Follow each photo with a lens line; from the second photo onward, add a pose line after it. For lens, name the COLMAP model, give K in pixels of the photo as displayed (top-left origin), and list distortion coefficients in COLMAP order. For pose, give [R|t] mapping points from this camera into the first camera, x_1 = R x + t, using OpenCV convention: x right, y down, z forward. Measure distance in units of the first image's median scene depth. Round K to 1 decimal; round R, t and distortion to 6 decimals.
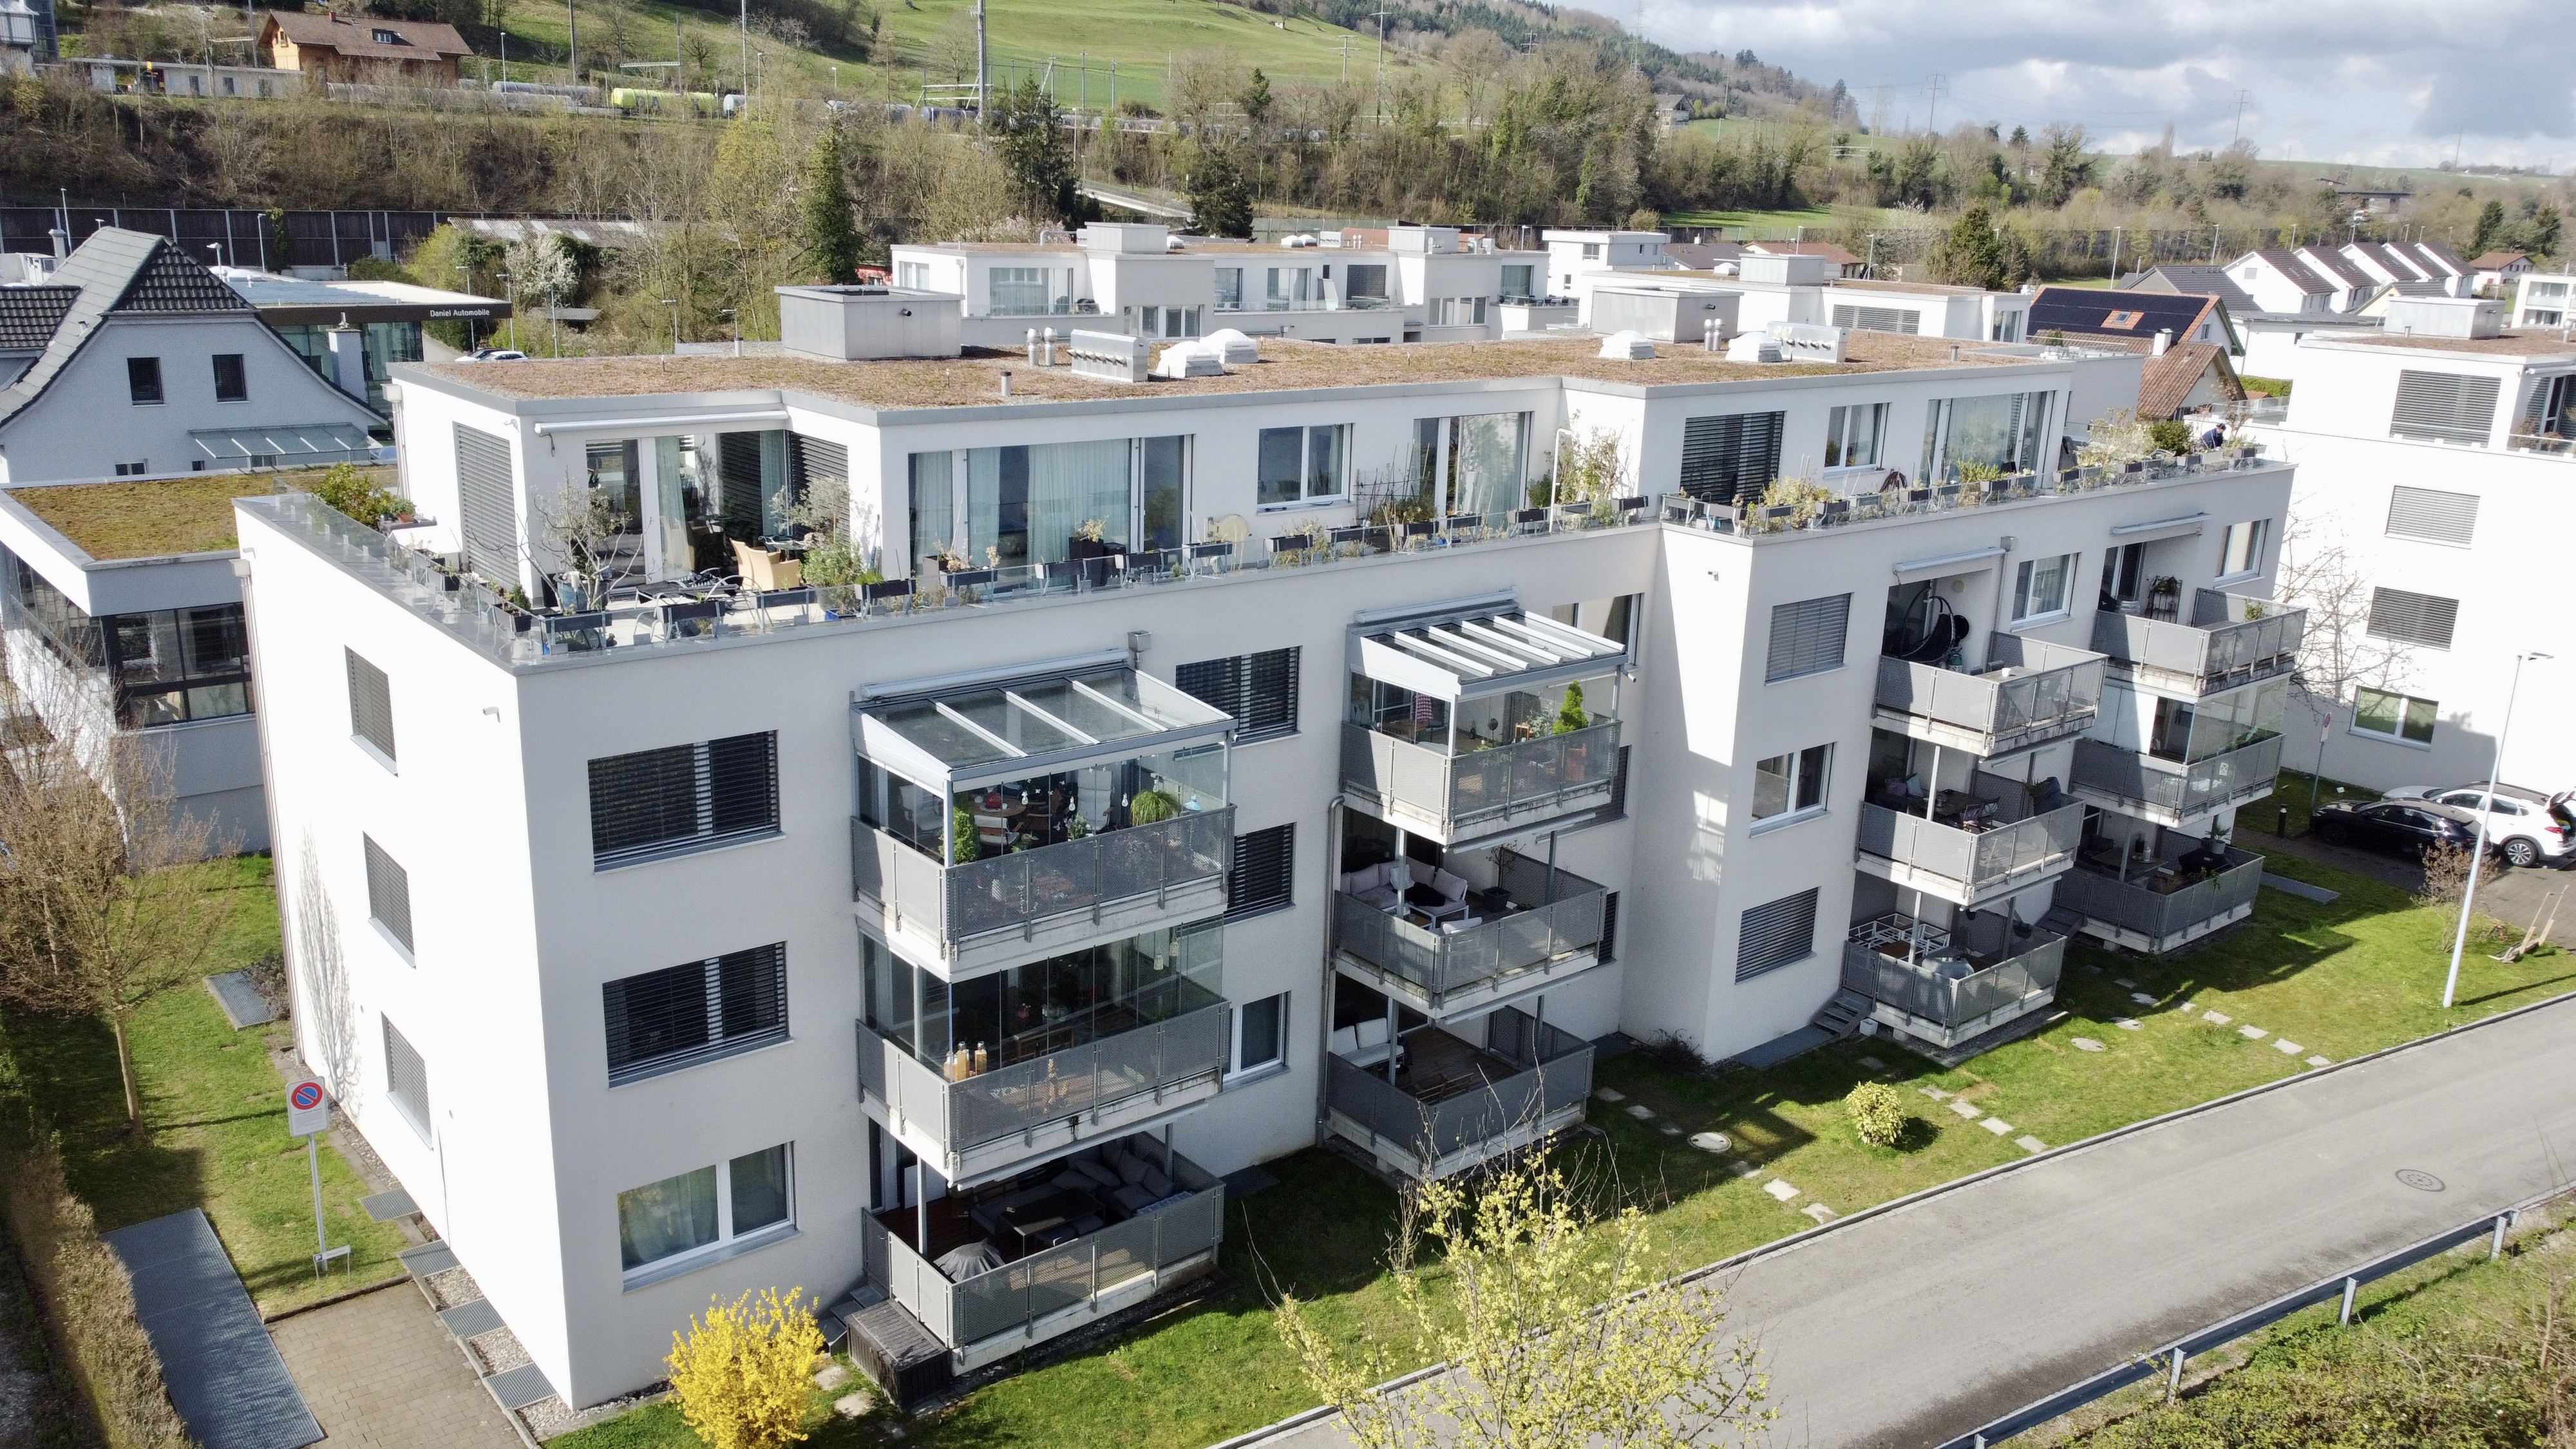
lens RADIAL K [[1958.3, 0, 1284.4], [0, 1958.3, 722.8], [0, 0, 1]] dist [0.006694, -0.007996]
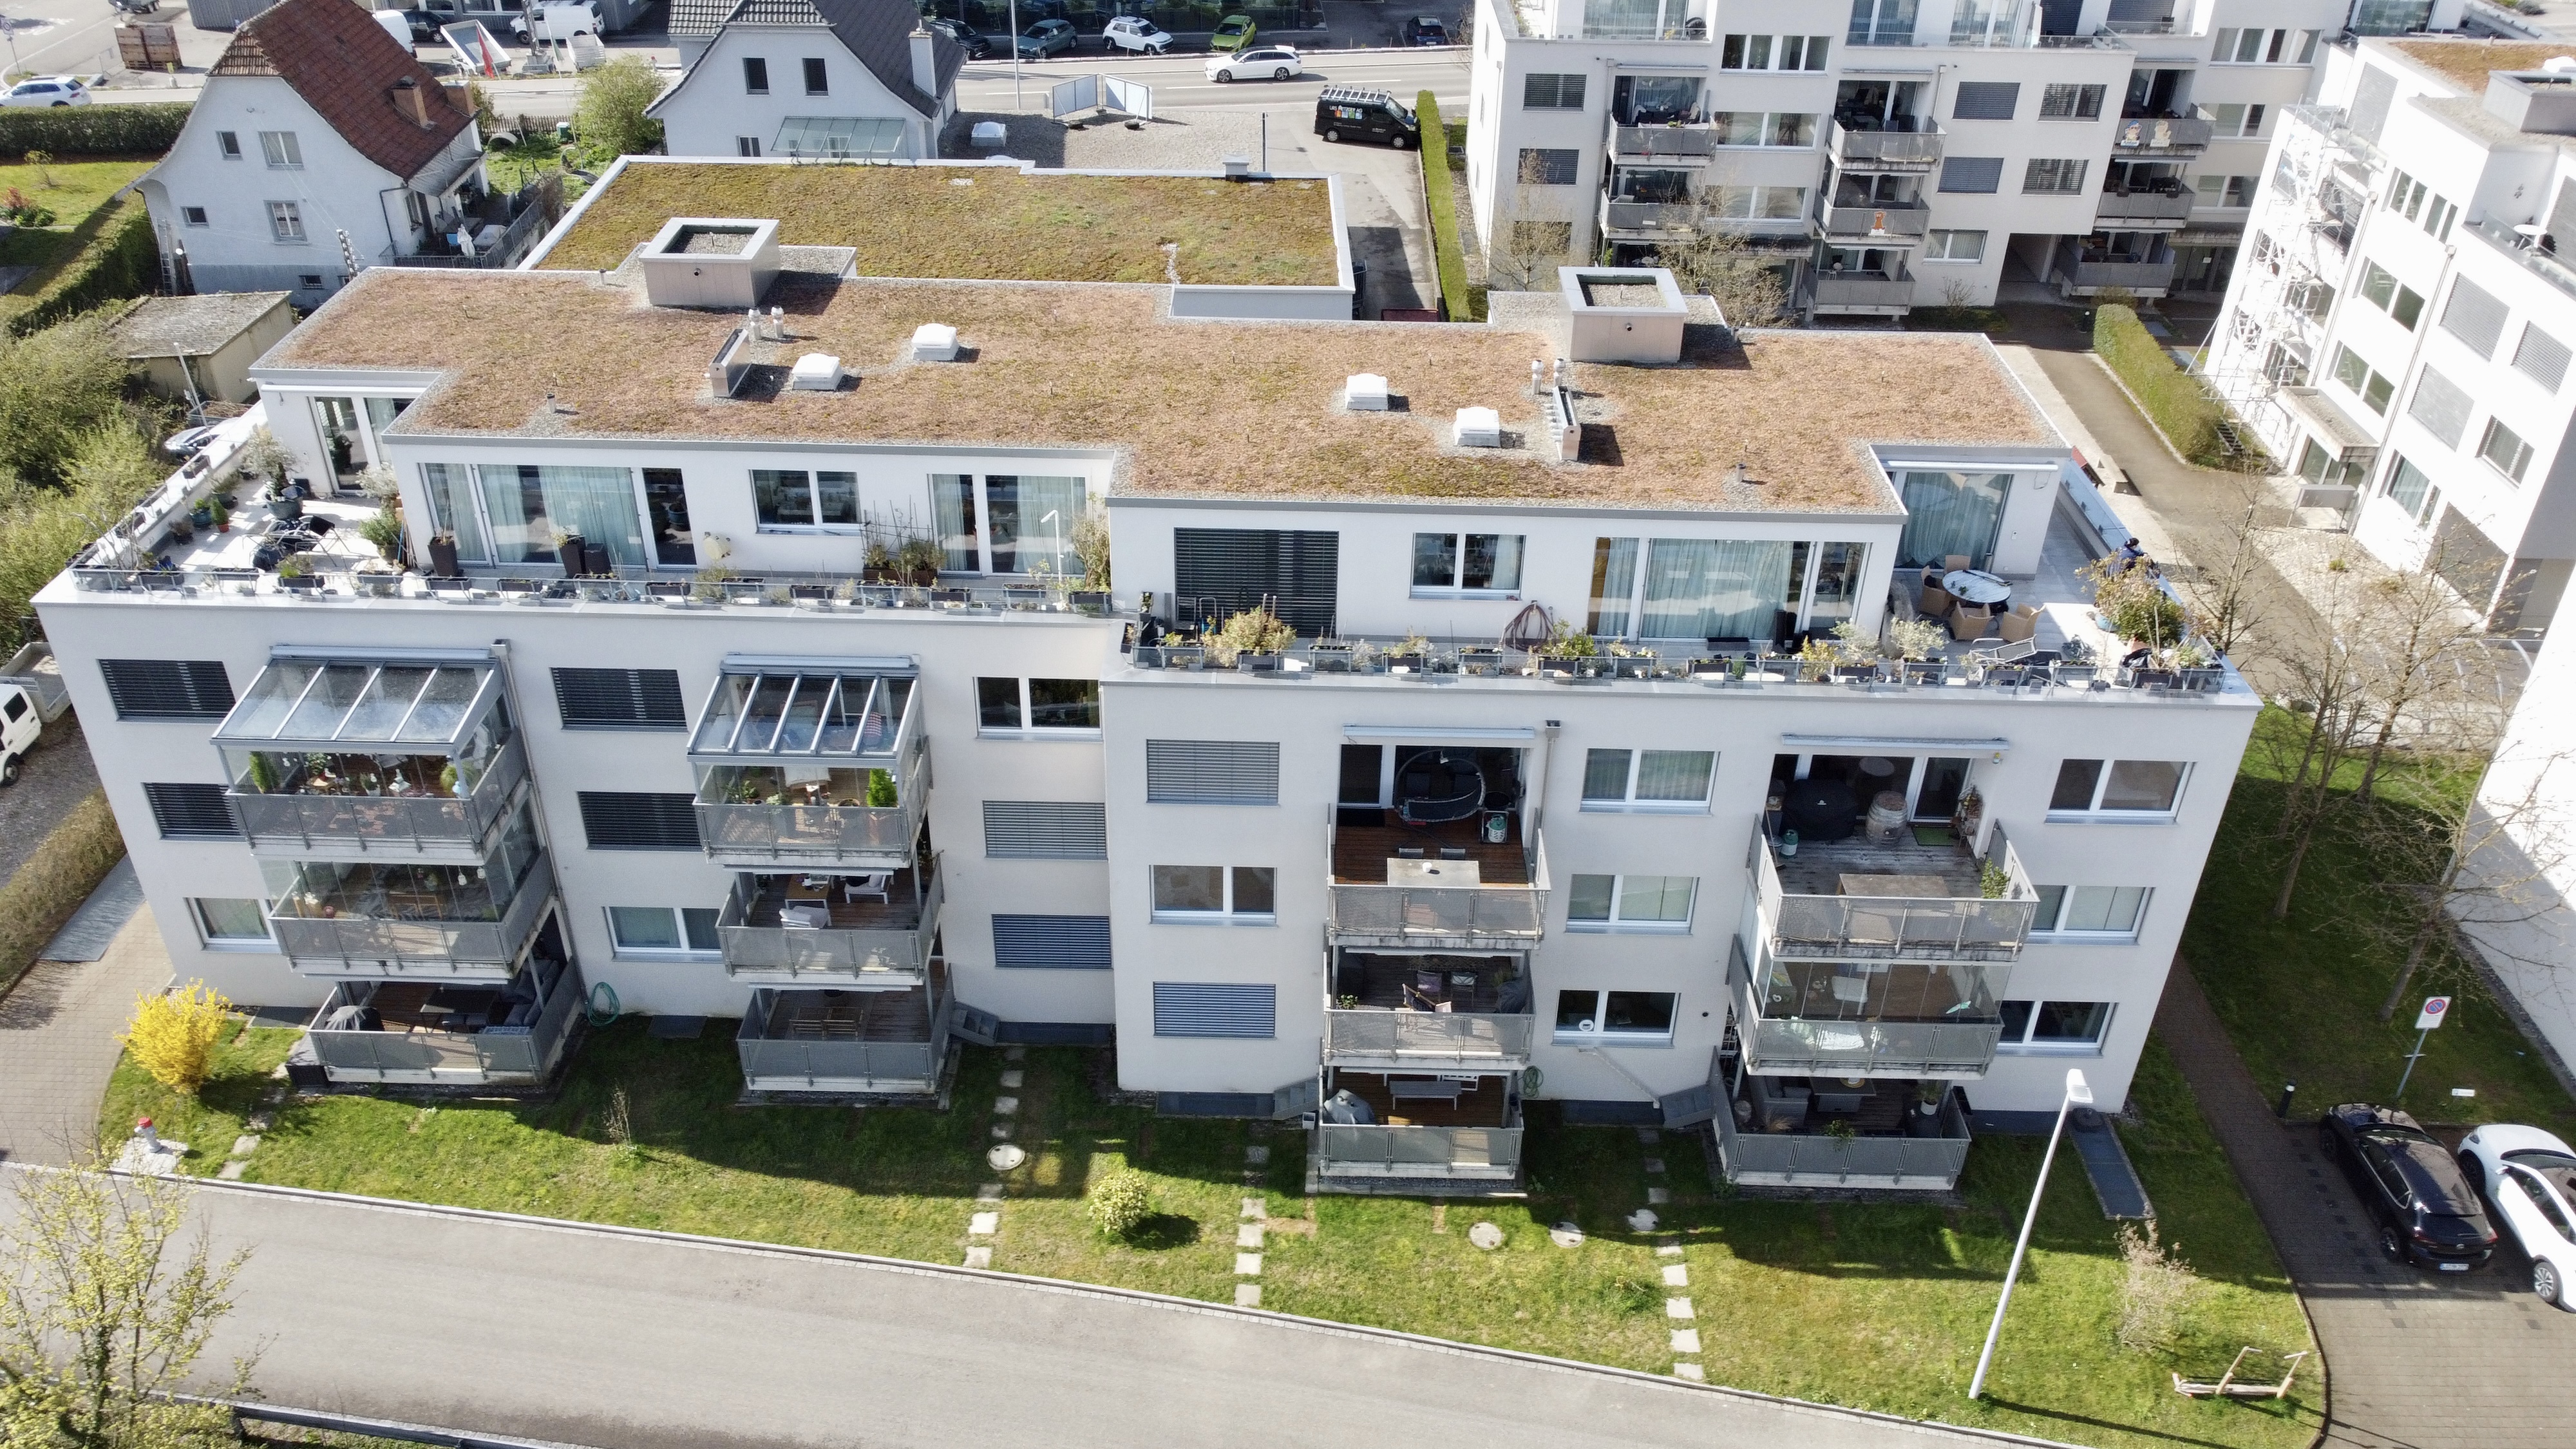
lens RADIAL K [[1958.3, 0, 1284.4], [0, 1958.3, 722.8], [0, 0, 1]] dist [0.006694, -0.007996]
pose [[0.761570, 0.333219, -0.555856, 0.790635], [-0.163730, 0.928796, 0.332462, -0.381927], [0.627059, -0.162183, 0.761901, 0.232815]]
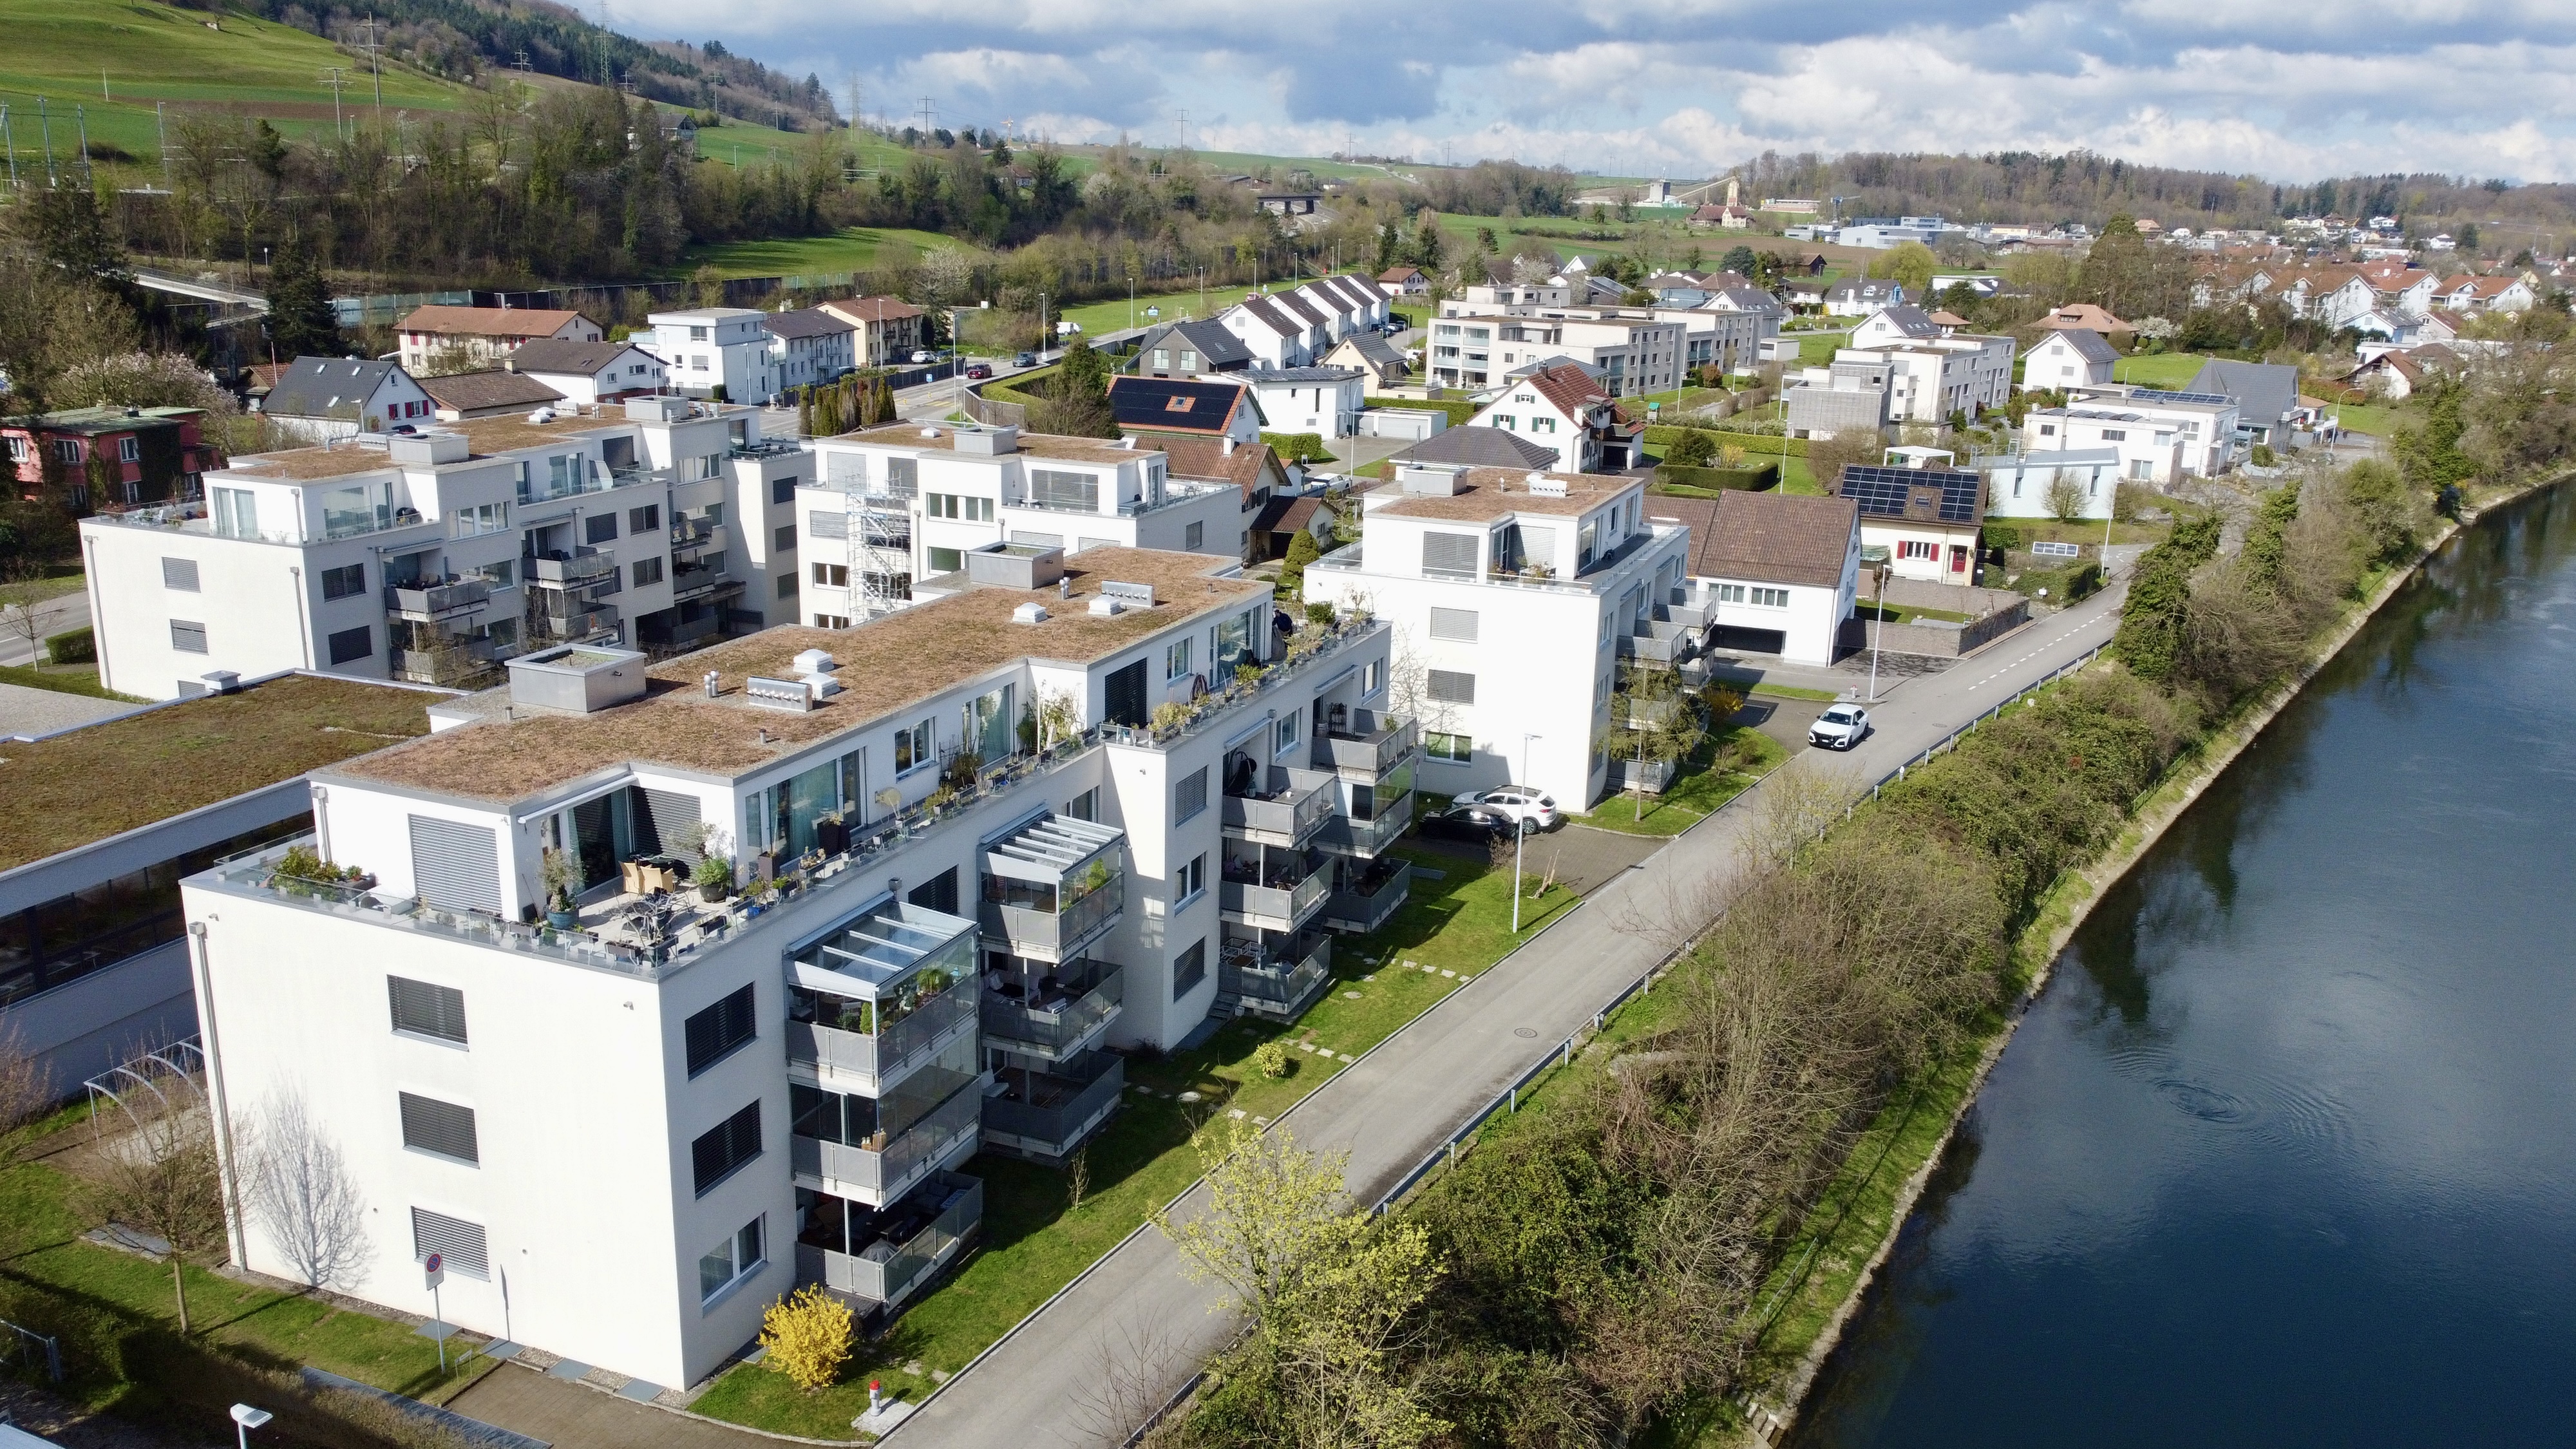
lens RADIAL K [[1962.9, 0, 1336.4], [0, 1962.9, 727.6], [0, 0, 1]] dist [-0.012998, -0.007274]
pose [[0.867893, -0.135715, 0.477853, -0.401879], [0.128684, 0.990542, 0.047603, -0.155775], [-0.479794, 0.020178, 0.877149, -0.524917]]
